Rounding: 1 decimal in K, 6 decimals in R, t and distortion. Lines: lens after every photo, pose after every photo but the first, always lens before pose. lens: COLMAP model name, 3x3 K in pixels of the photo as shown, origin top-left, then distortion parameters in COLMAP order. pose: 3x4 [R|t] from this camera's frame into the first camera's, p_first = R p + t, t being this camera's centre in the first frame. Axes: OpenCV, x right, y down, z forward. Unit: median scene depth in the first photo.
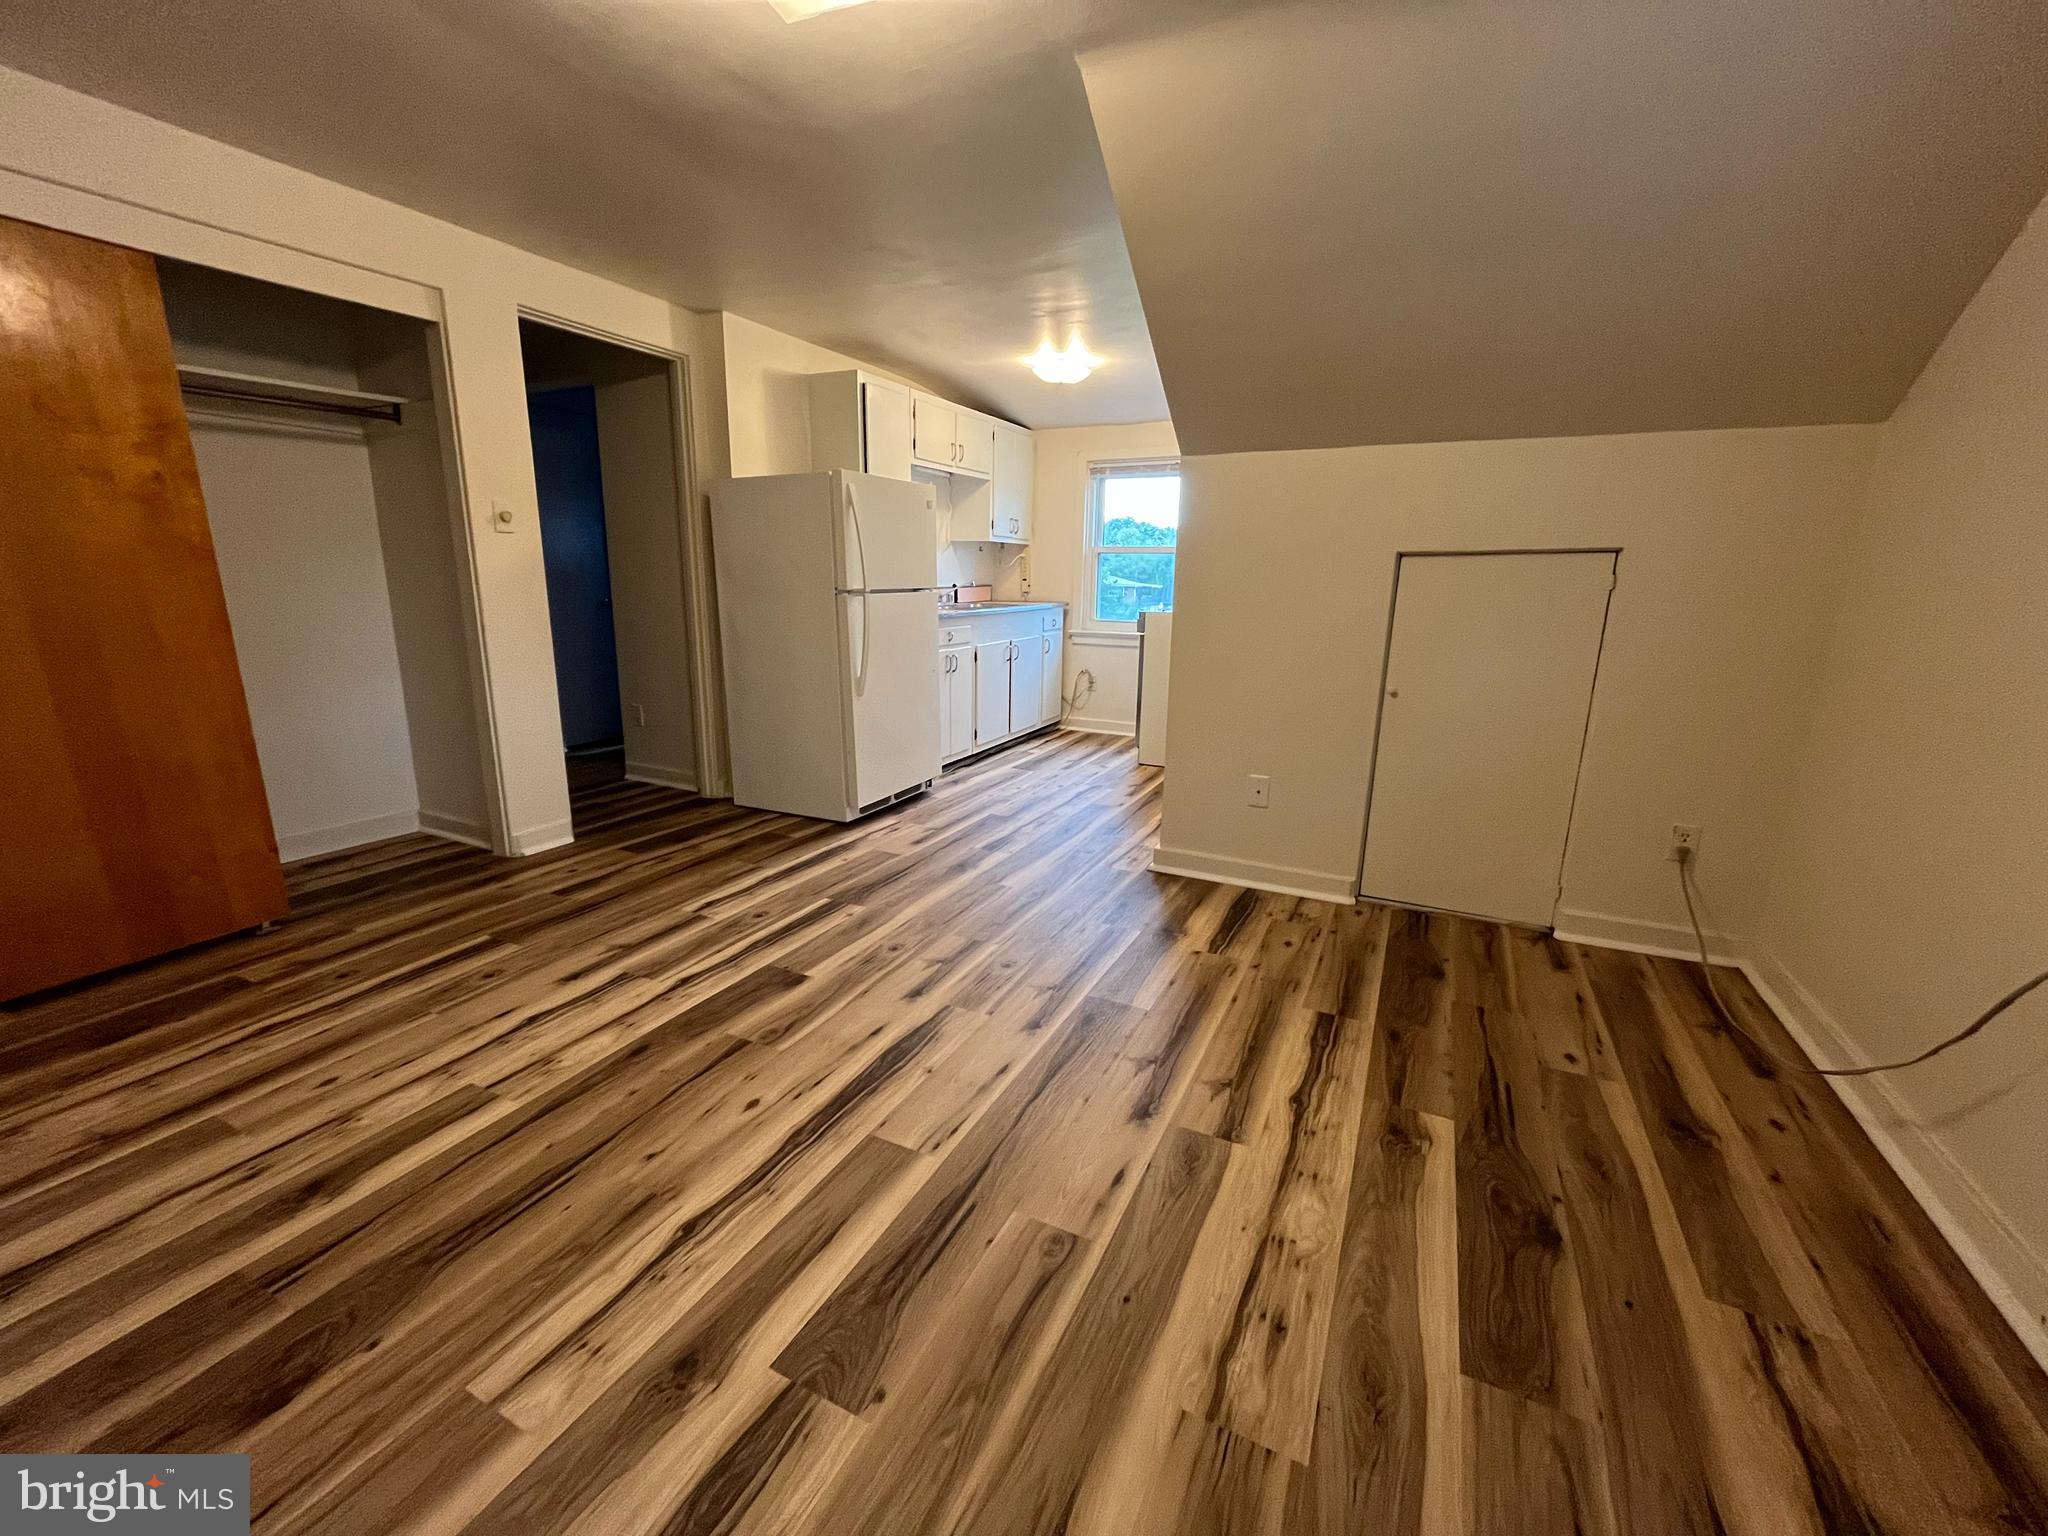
lens RADIAL K [[829.1, 0, 1019.8], [0, 829.1, 769.2], [0, 0, 1]] dist [-0.002436, -0.000301]
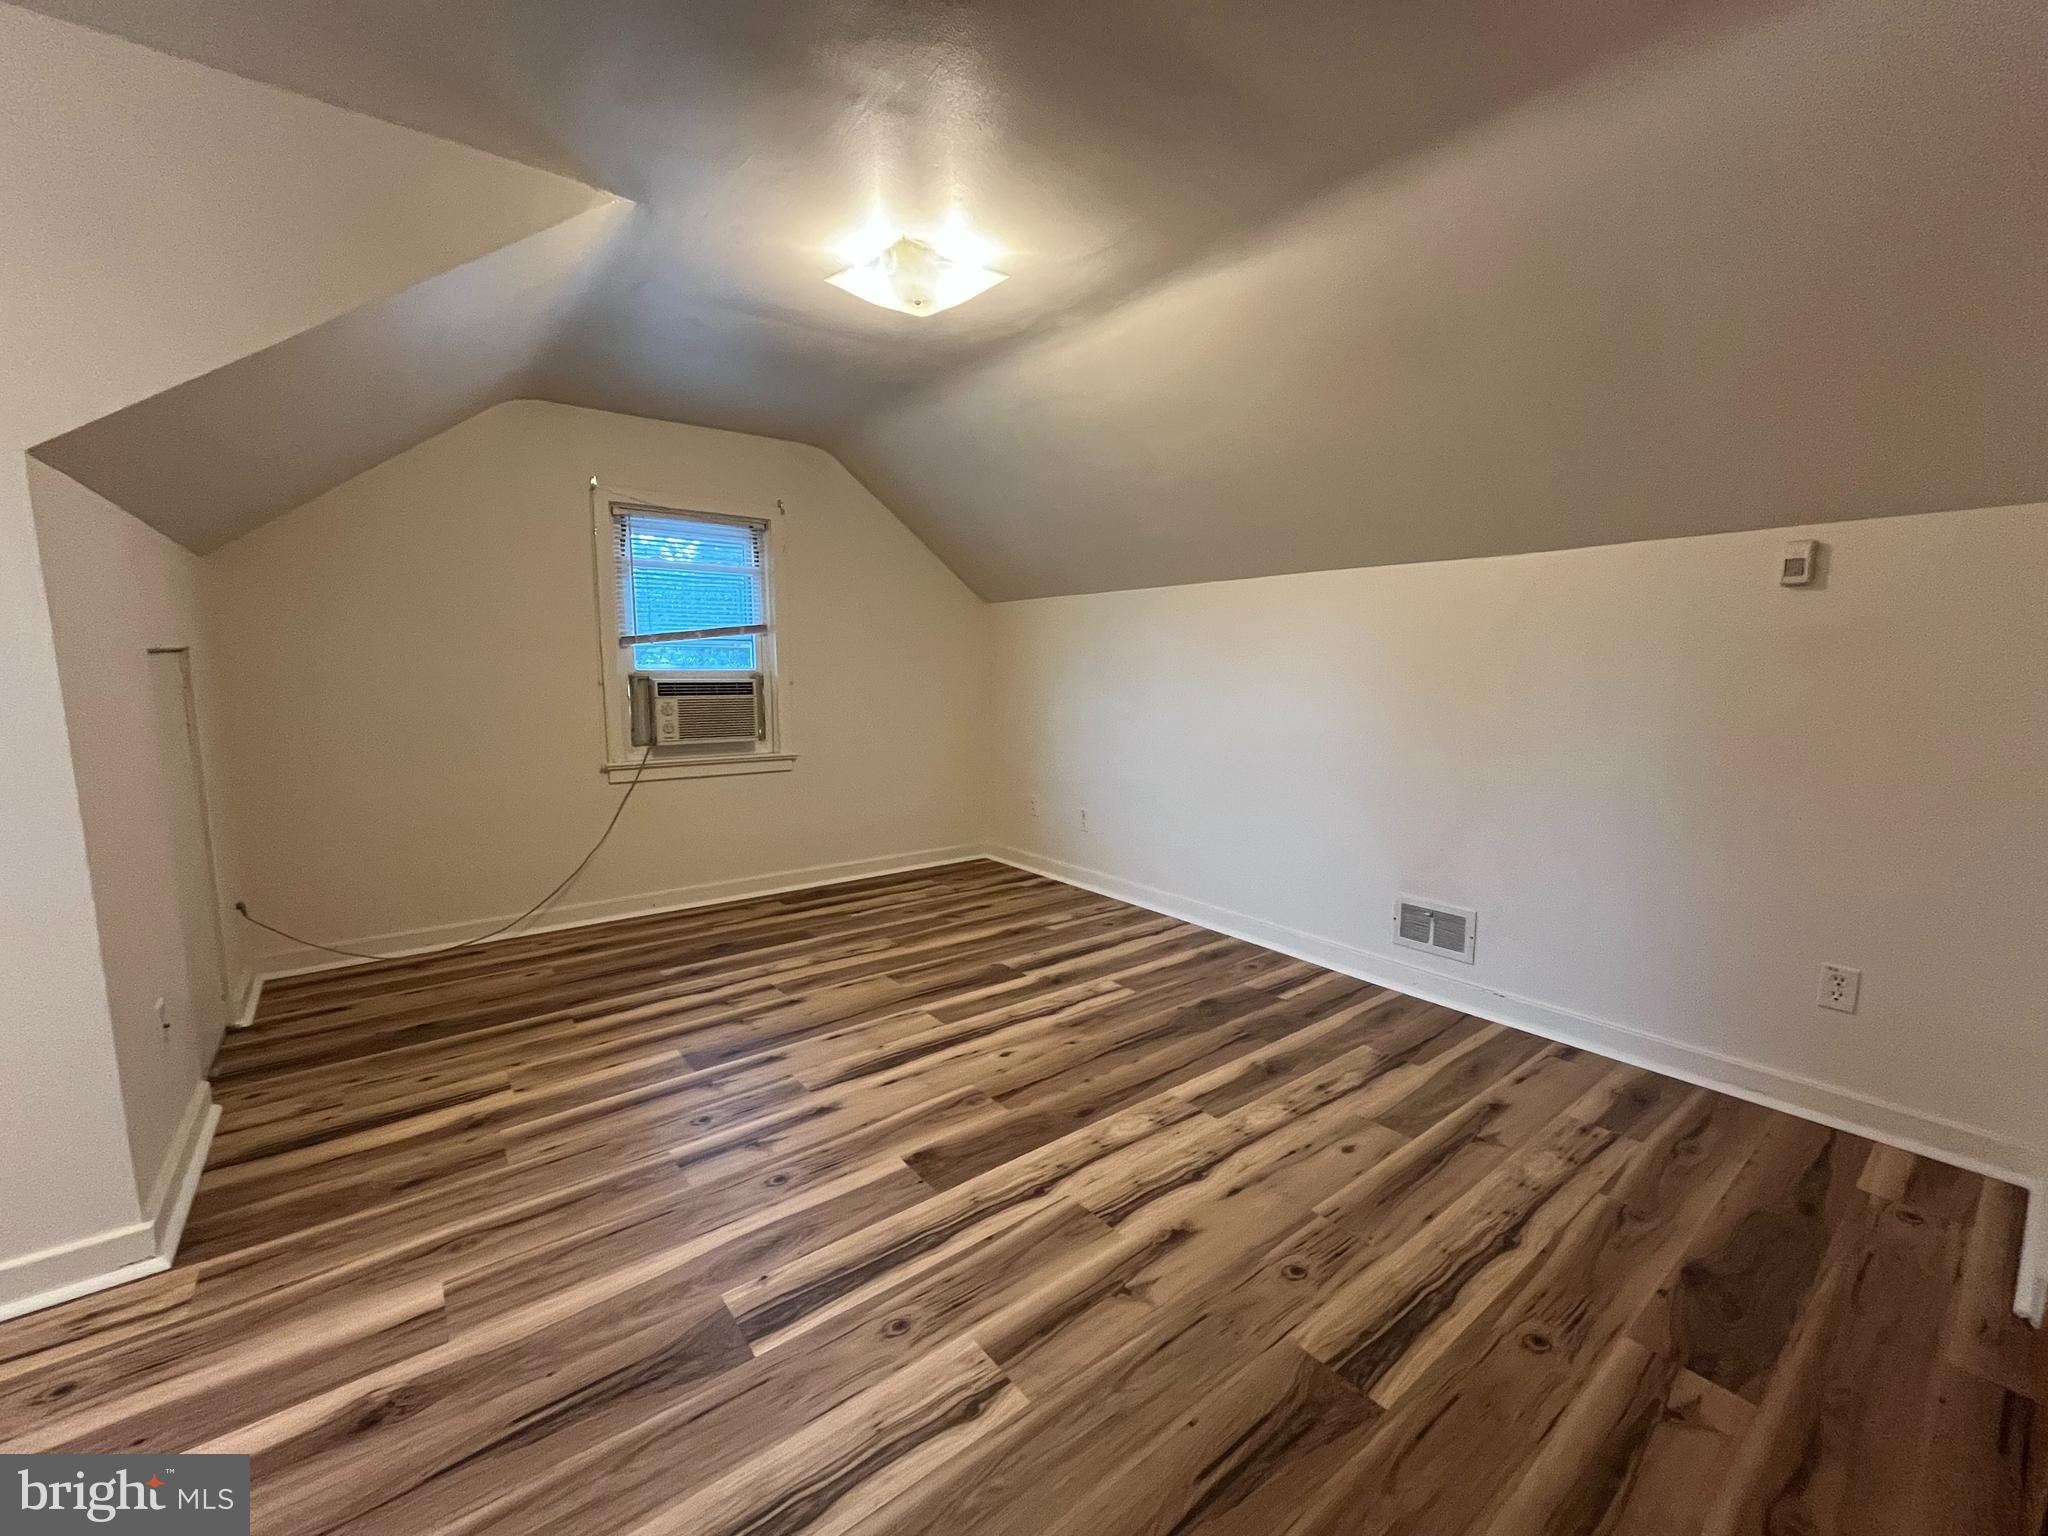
lens RADIAL K [[829.1, 0, 1019.8], [0, 829.1, 769.2], [0, 0, 1]] dist [-0.002436, -0.000301]
pose [[-0.899847, -0.069522, 0.430631, -0.655151], [0.088070, 0.937931, 0.335454, -0.369904], [-0.427223, 0.339783, -0.837871, 1.434717]]
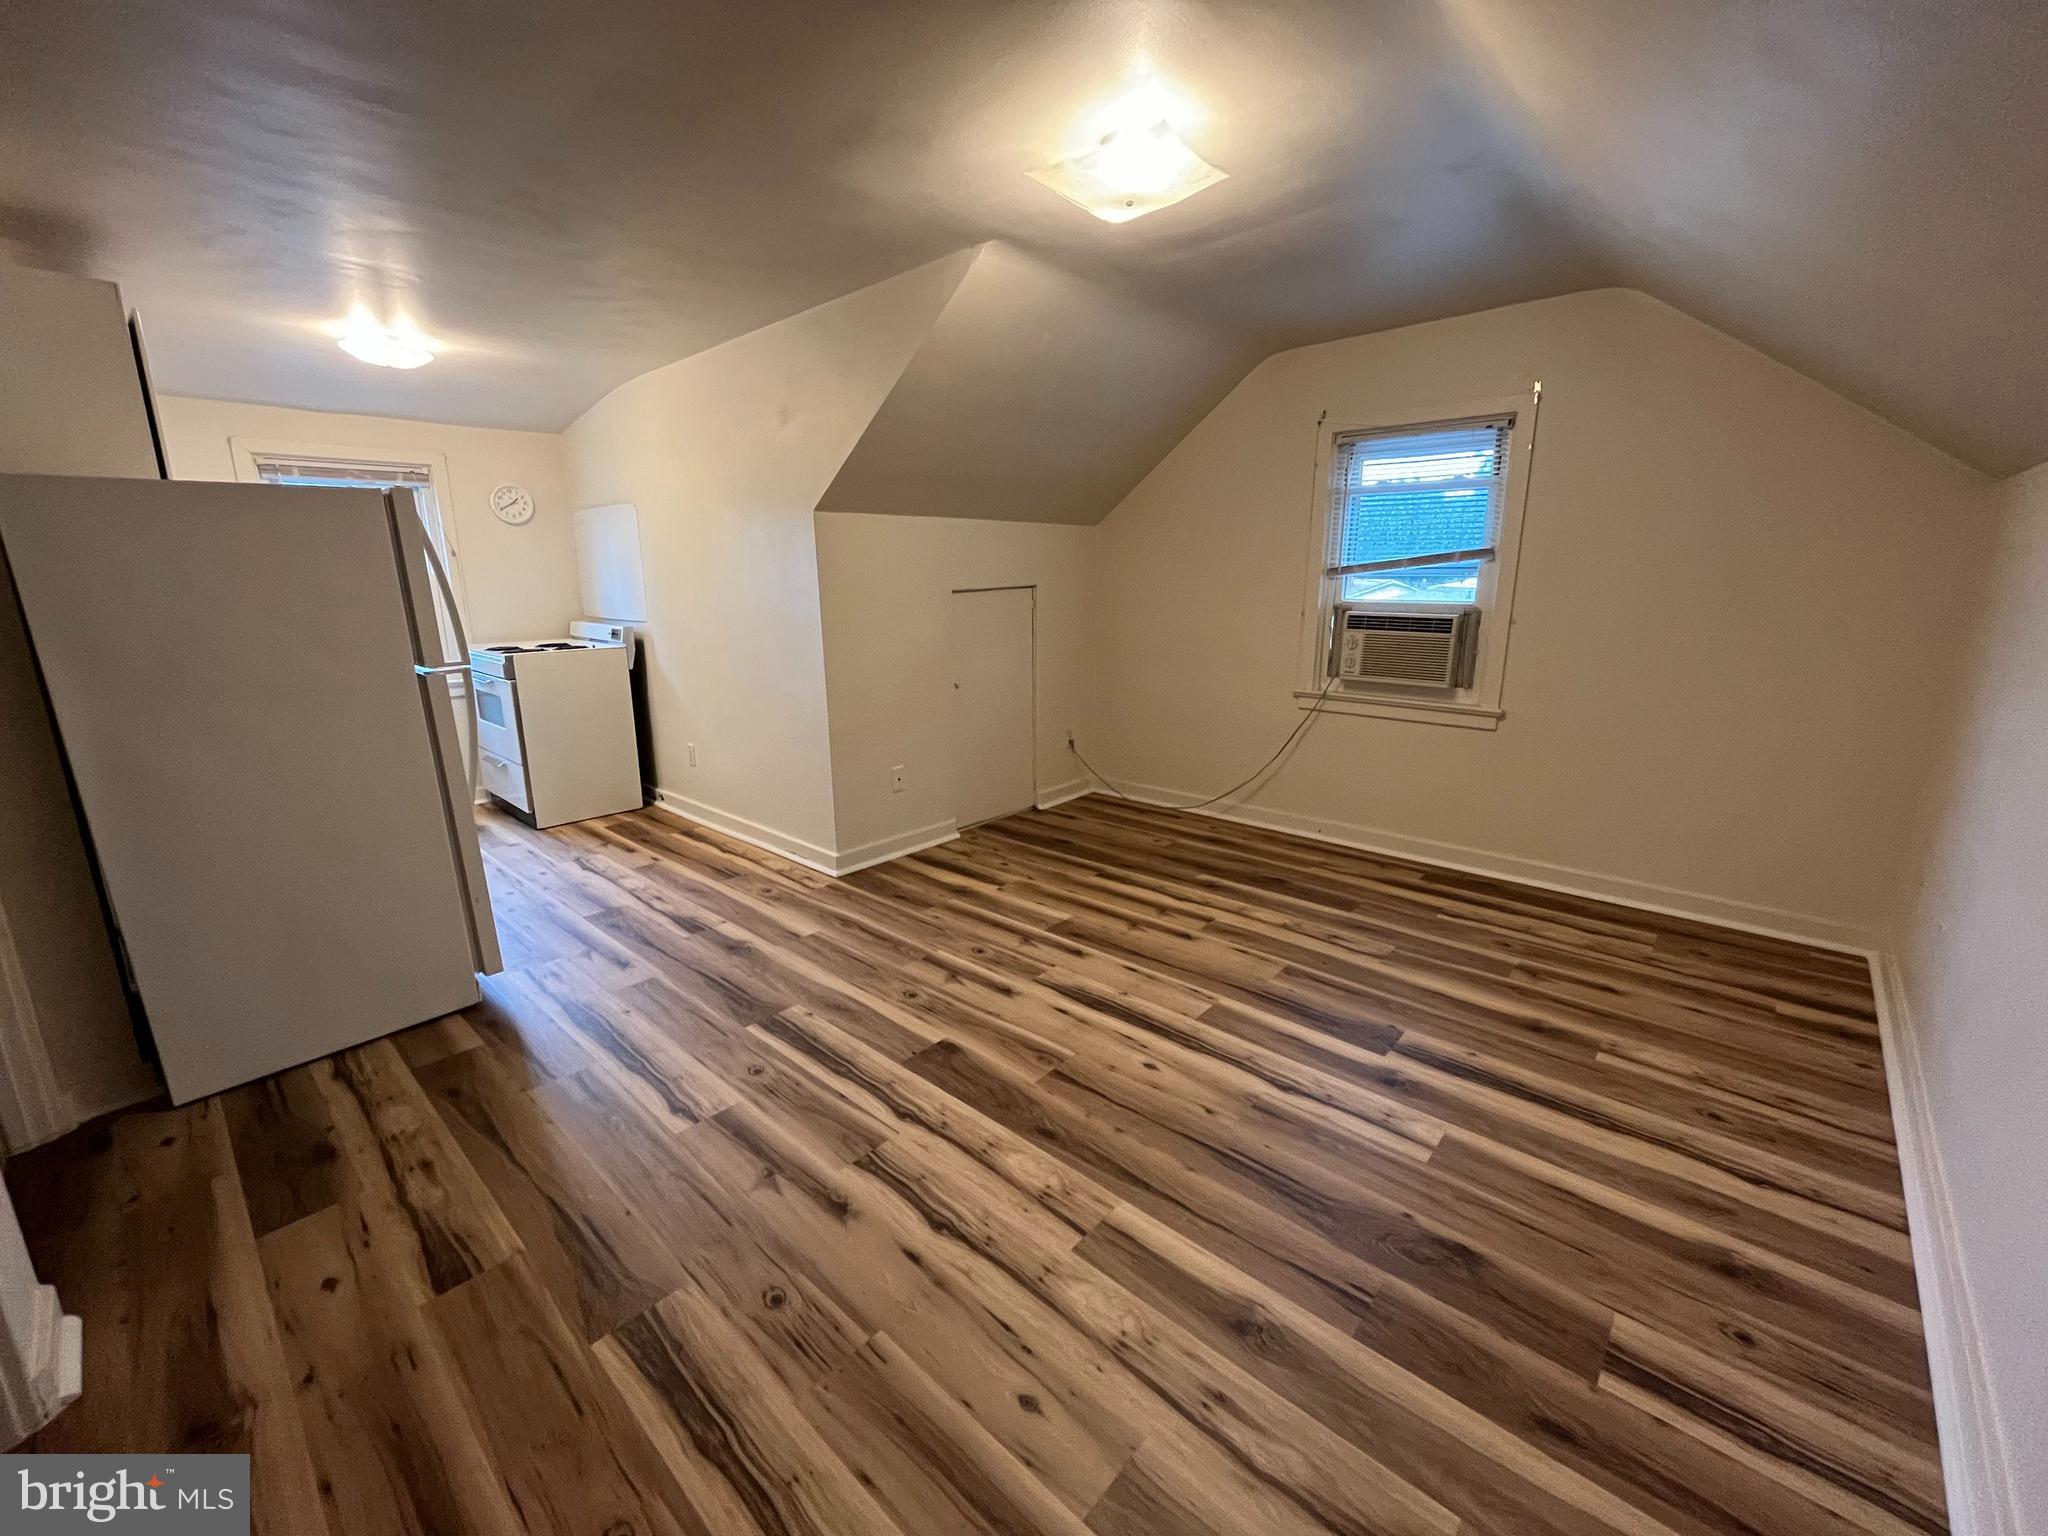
lens RADIAL K [[829.1, 0, 1019.8], [0, 829.1, 769.2], [0, 0, 1]] dist [-0.002436, -0.000301]
pose [[0.277567, -0.238887, 0.930532, -1.020051], [0.235339, 0.955988, 0.175223, -0.202585], [-0.931436, 0.170354, 0.321570, 0.507684]]
